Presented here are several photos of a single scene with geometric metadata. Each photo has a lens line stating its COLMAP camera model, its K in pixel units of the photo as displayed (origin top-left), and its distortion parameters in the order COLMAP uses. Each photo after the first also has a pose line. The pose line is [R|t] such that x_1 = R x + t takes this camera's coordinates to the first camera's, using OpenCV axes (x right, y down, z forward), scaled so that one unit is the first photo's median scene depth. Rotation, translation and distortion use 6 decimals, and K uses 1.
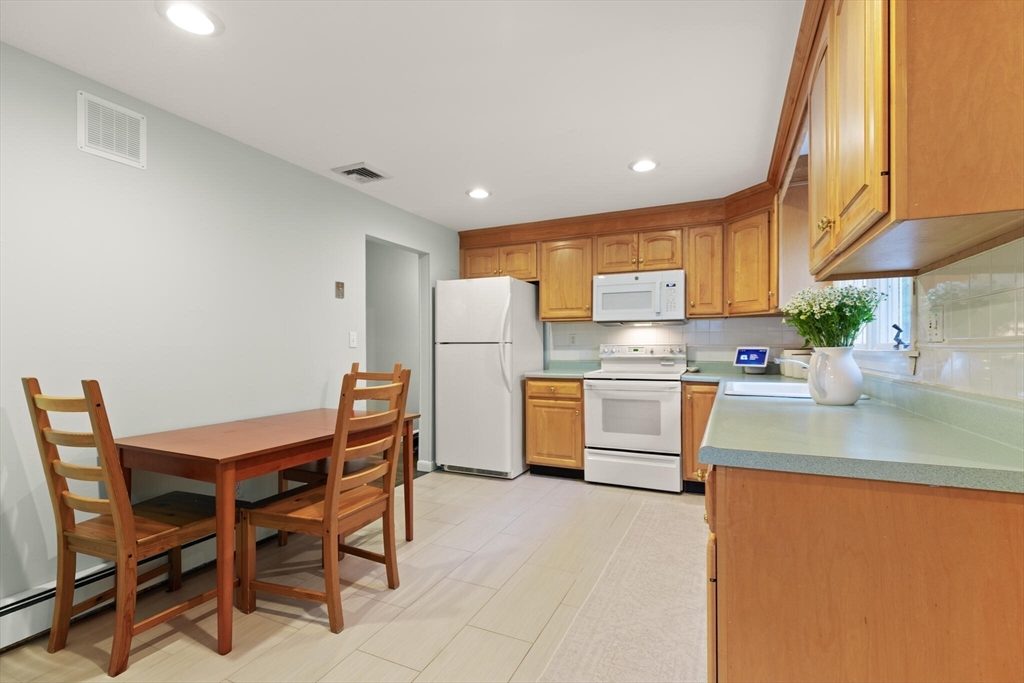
lens RADIAL K [[464.5, 0, 514.5], [0, 464.5, 344.1], [0, 0, 1]] dist [0.004476, 0.000254]
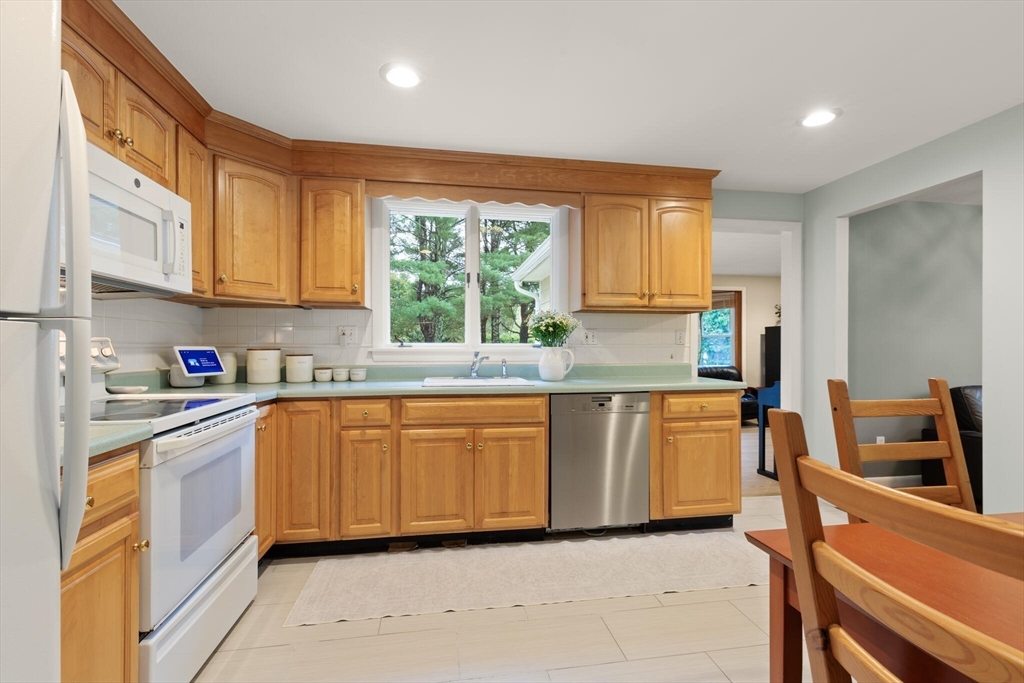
lens RADIAL K [[464.5, 0, 511.9], [0, 464.5, 345.8], [0, 0, 1]] dist [0.004476, 0.000254]
pose [[-0.564106, 0.007687, 0.825667, -0.291244], [-0.002070, 0.999940, -0.010724, 0.011194], [-0.825700, -0.007759, -0.564056, 0.997051]]
